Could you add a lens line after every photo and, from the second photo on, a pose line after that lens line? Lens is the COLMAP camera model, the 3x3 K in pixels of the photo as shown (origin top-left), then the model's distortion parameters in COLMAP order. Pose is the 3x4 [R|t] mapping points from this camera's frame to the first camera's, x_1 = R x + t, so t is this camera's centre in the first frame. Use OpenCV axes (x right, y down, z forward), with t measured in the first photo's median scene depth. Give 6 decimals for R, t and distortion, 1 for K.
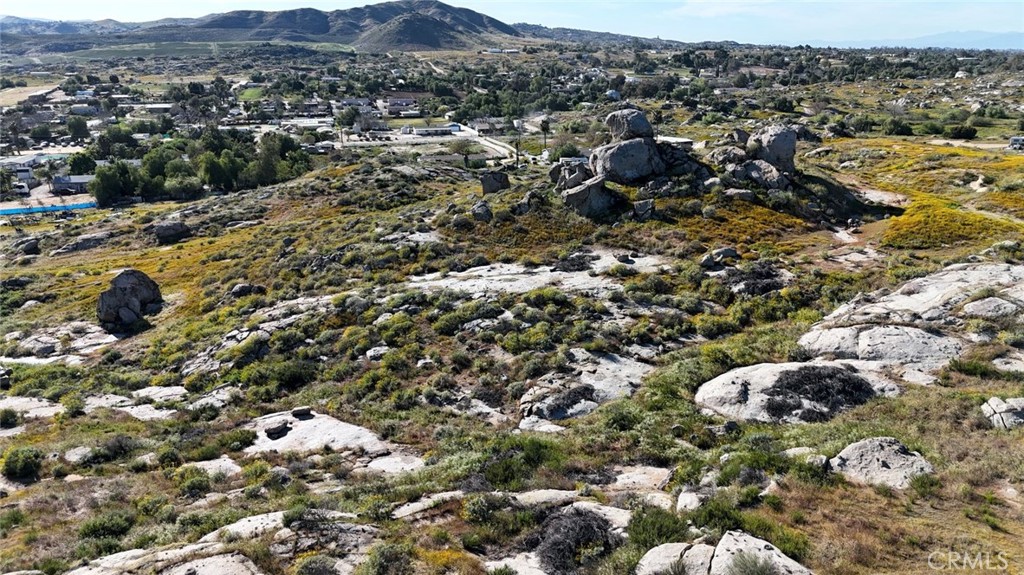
lens RADIAL K [[759.2, 0, 513.8], [0, 759.2, 284.4], [0, 0, 1]] dist [0.063730, -0.057371]
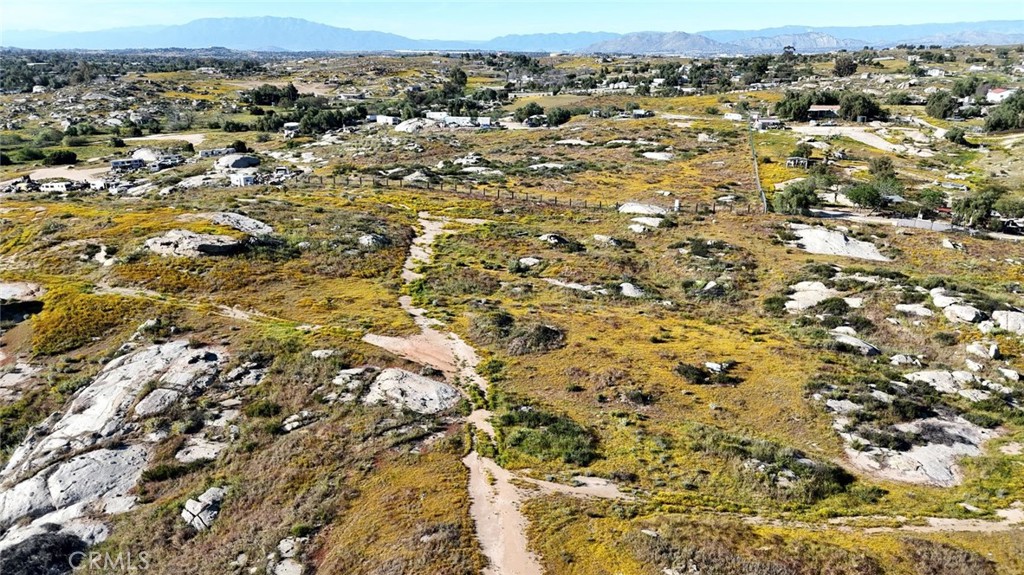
lens RADIAL K [[759.2, 0, 517.3], [0, 759.2, 286.9], [0, 0, 1]] dist [0.063730, -0.057371]
pose [[0.496417, -0.263225, 0.827214, 0.002493], [0.261262, 0.954040, 0.146797, -0.103608], [-0.827836, 0.143247, 0.542373, -0.035326]]
